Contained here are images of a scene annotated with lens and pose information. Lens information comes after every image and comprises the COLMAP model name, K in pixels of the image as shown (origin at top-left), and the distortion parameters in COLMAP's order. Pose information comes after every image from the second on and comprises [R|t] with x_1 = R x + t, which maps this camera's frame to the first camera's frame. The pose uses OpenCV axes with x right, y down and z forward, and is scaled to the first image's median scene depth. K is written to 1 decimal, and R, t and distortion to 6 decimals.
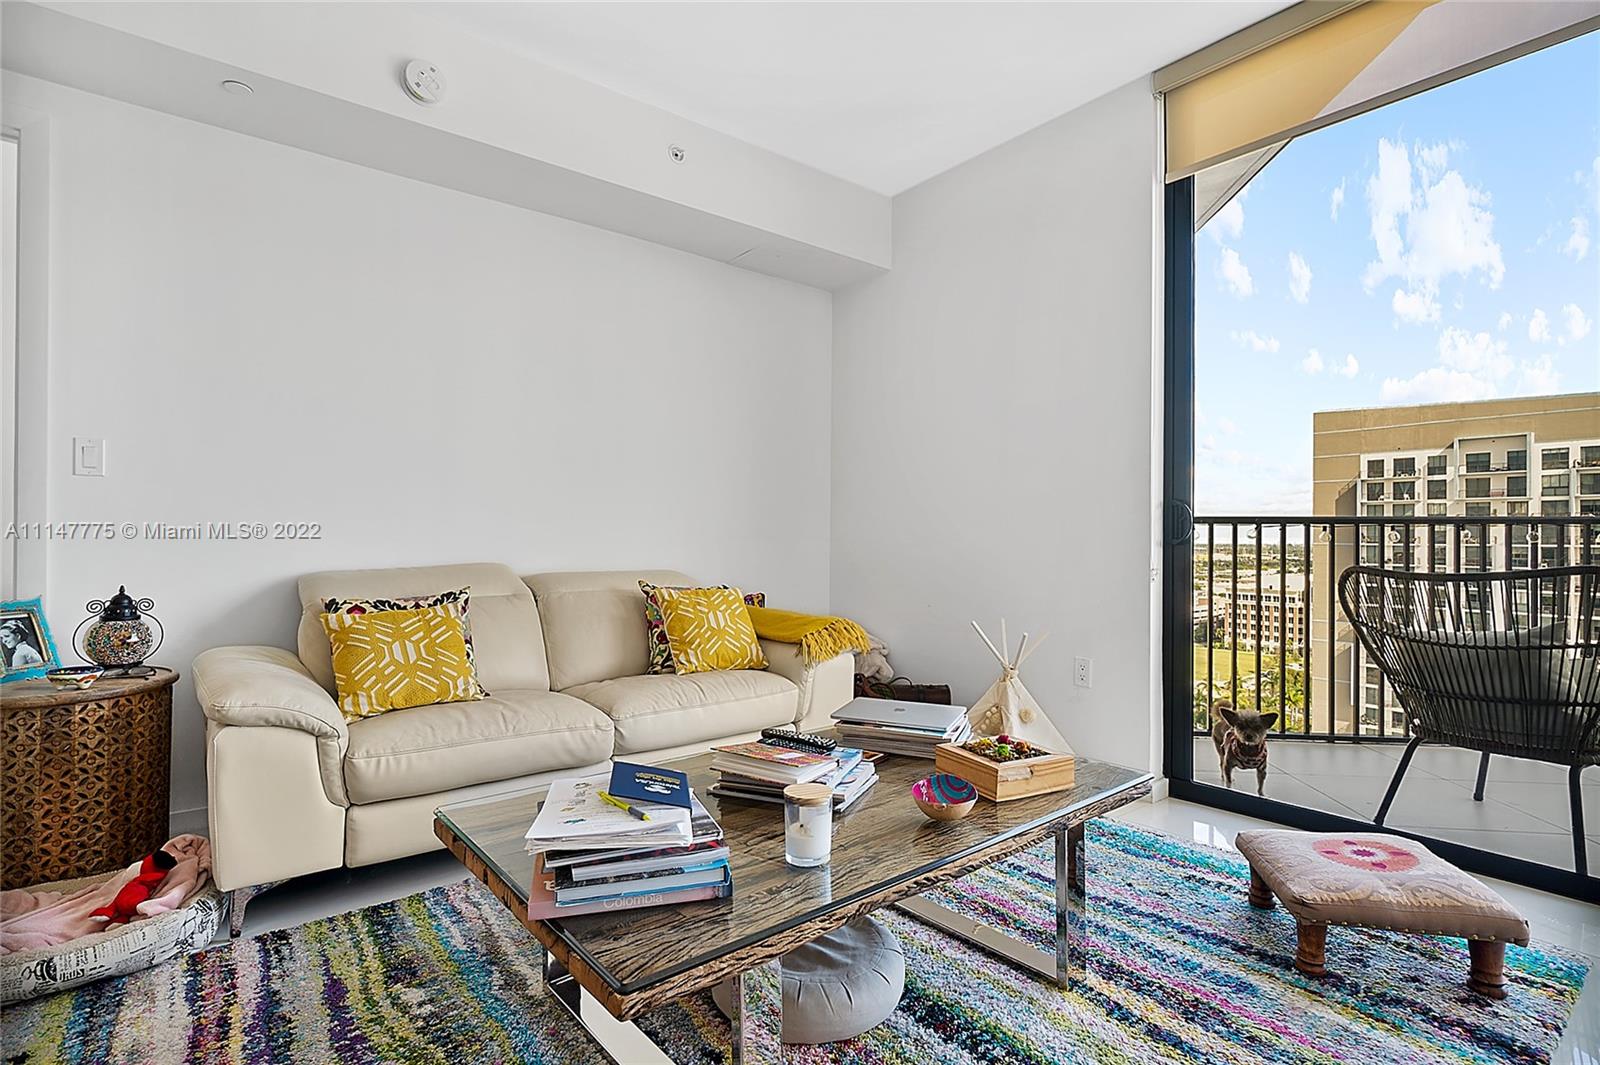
lens RADIAL K [[770.6, 0, 798.4], [0, 770.6, 539.2], [0, 0, 1]] dist [0.002125, 0.000302]
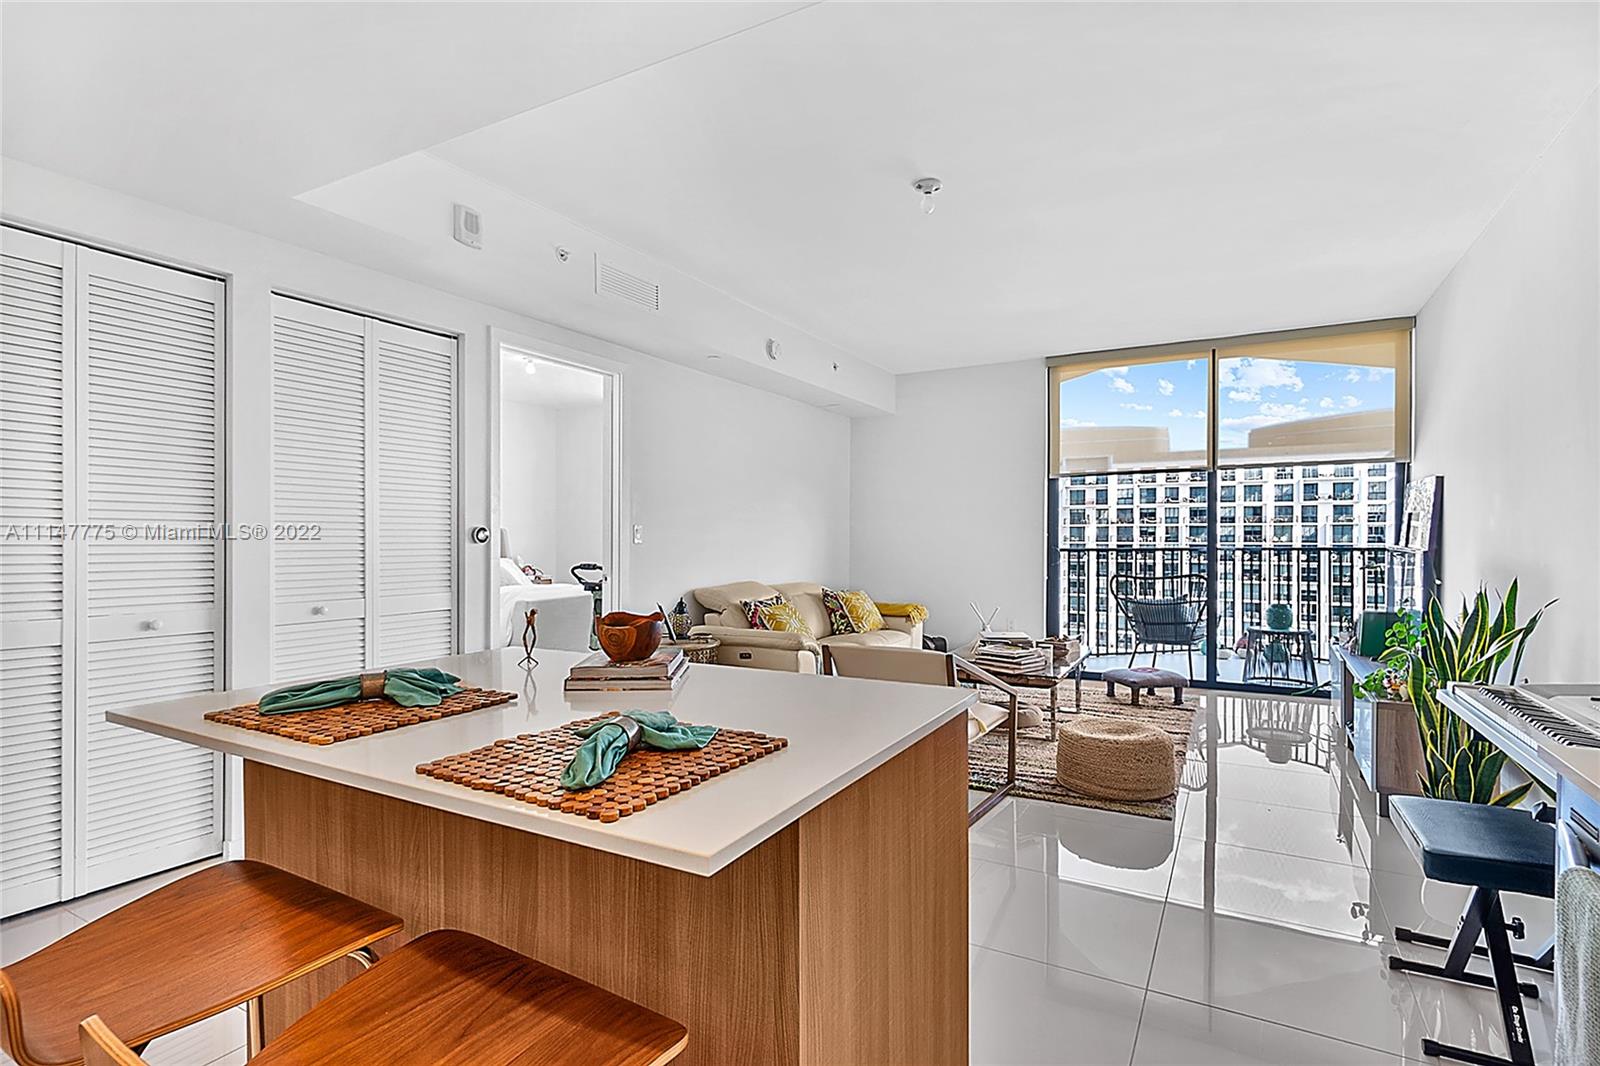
lens RADIAL K [[770.6, 0, 798.4], [0, 770.6, 539.7], [0, 0, 1]] dist [0.002125, 0.000302]
pose [[0.930224, -0.004777, 0.366962, -1.012643], [0.004784, 0.999988, 0.000891, -0.072645], [-0.366962, 0.000927, 0.930235, -0.812629]]
